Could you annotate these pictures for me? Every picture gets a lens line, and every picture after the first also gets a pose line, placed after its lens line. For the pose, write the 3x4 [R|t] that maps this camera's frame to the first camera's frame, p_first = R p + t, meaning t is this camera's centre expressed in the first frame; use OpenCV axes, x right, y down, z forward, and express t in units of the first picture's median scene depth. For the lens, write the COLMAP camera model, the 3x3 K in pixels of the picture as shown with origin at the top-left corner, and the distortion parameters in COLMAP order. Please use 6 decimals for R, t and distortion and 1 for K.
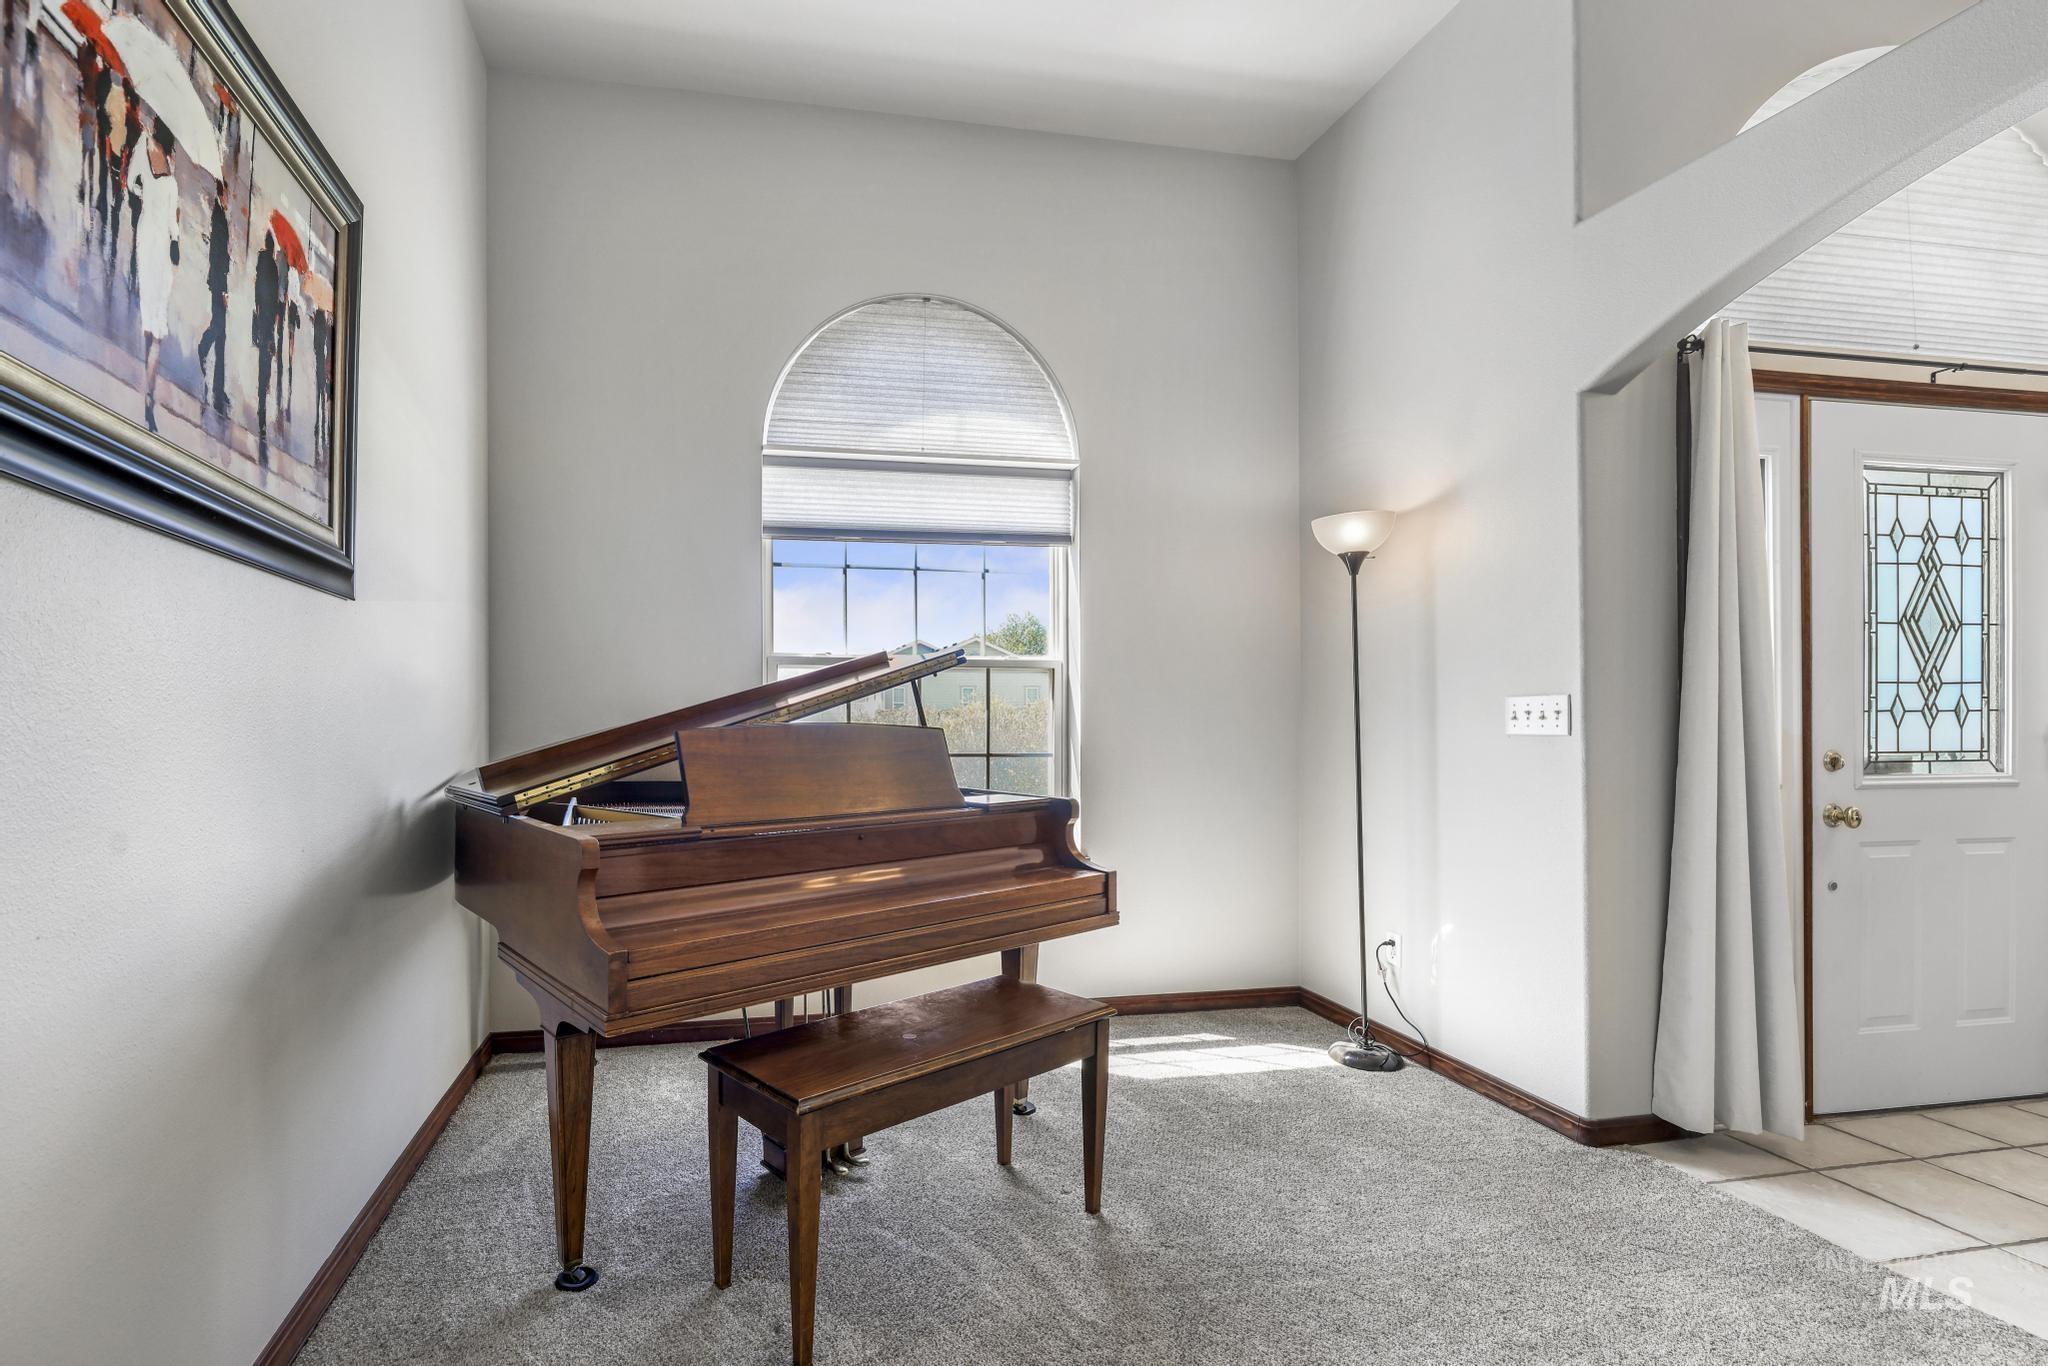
lens RADIAL K [[868.2, 0, 984.6], [0, 868.2, 709.4], [0, 0, 1]] dist [0.001606, -0.004782]
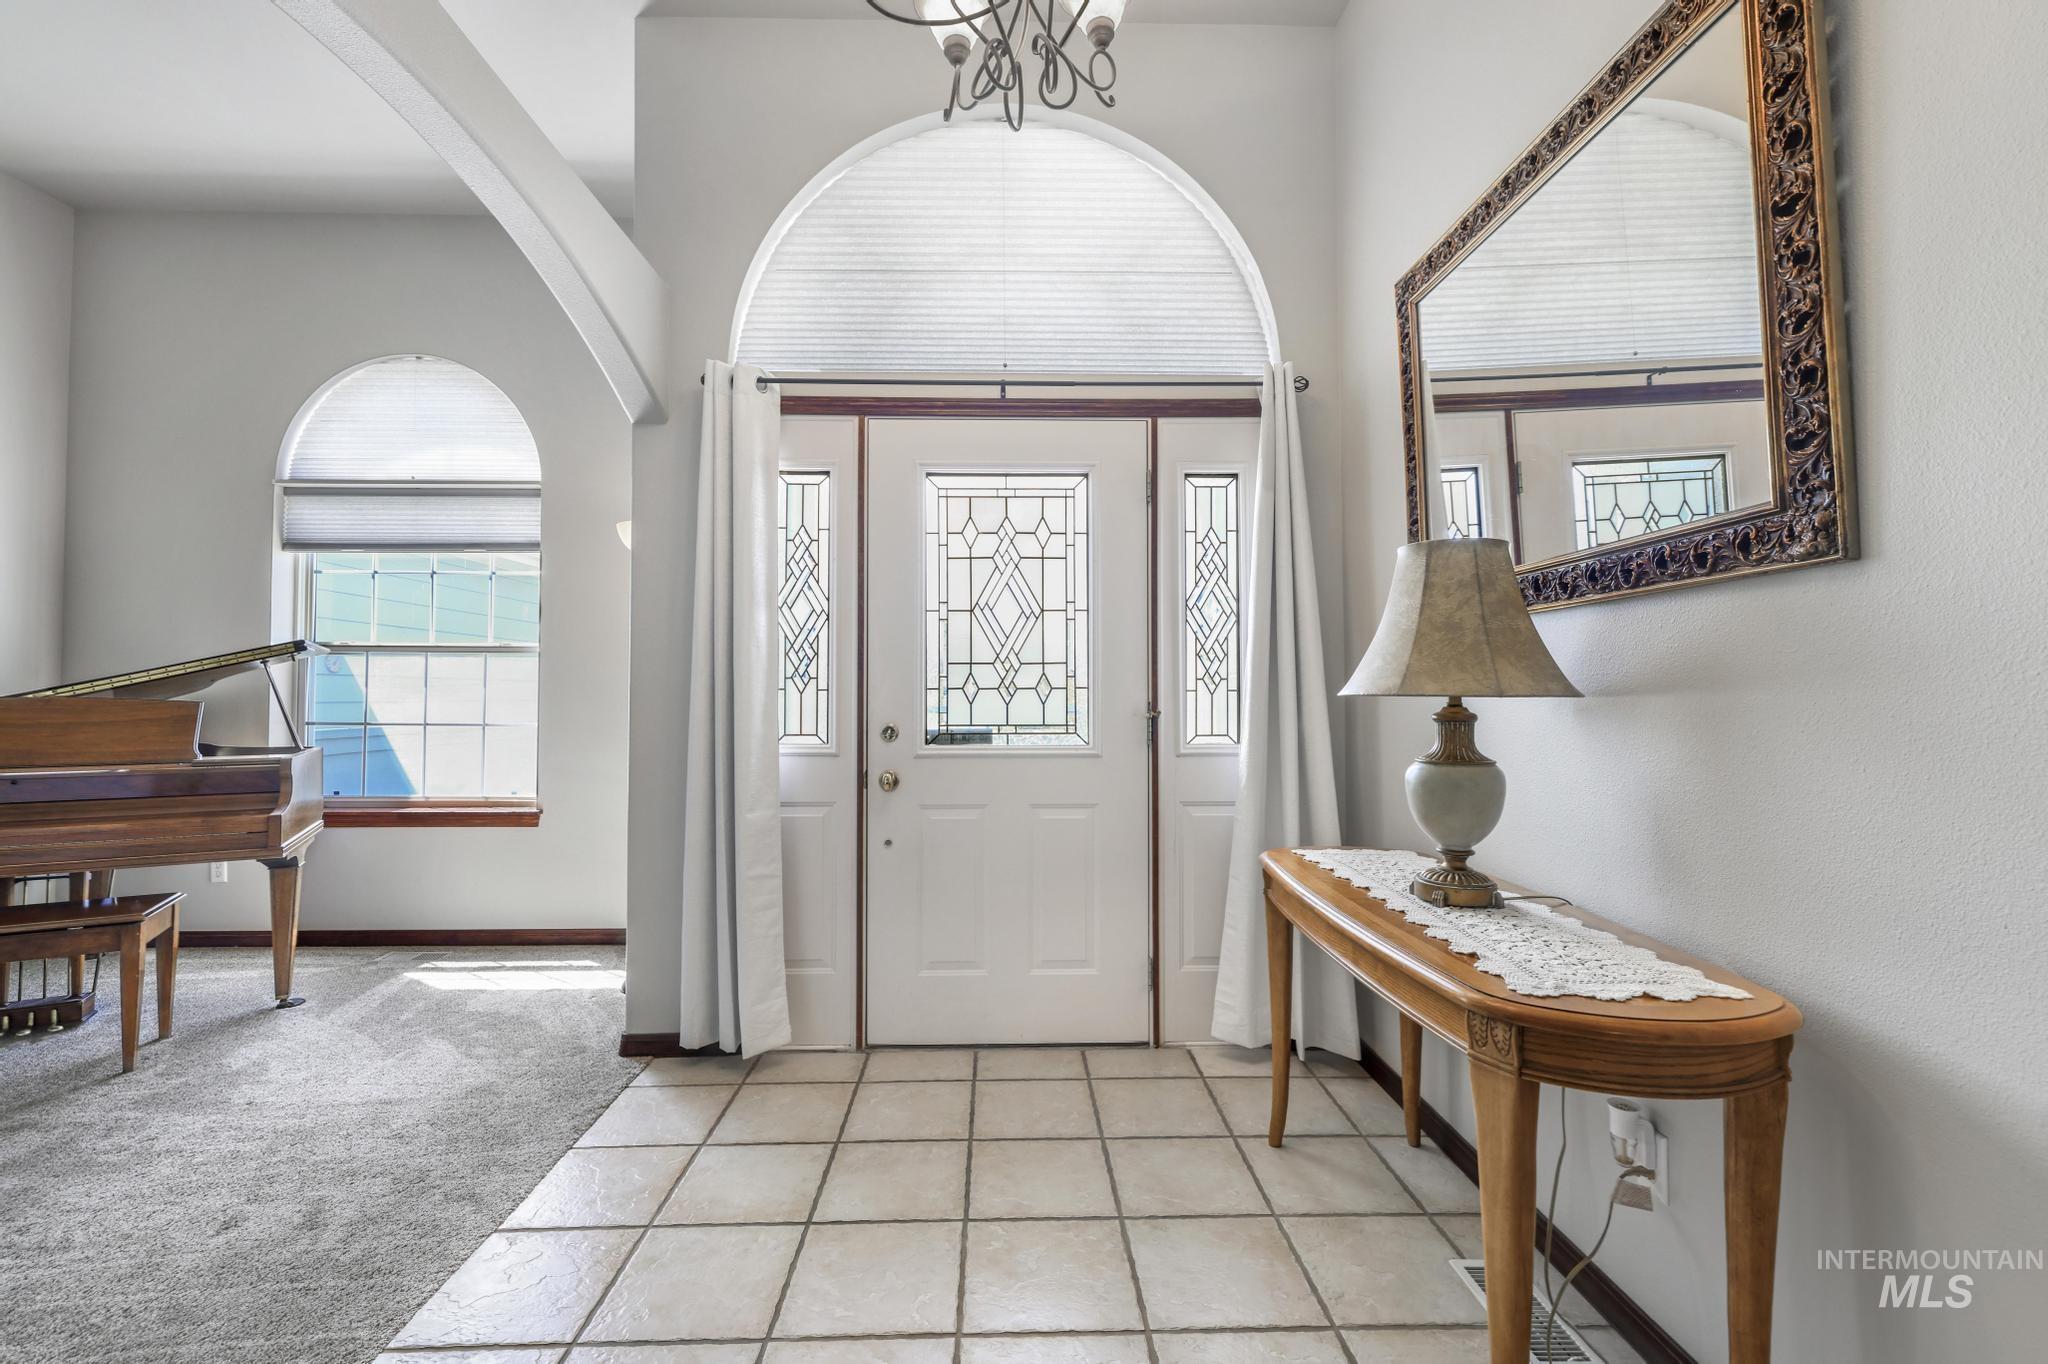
lens RADIAL K [[806.2, 0, 1021.0], [0, 806.2, 673.0], [0, 0, 1]] dist [0.000479, -0.023131]
pose [[0.993643, -0.002042, -0.112563, 1.227026], [-0.000086, 0.999821, -0.018901, 0.001216], [0.112581, 0.018790, 0.993465, -0.035451]]
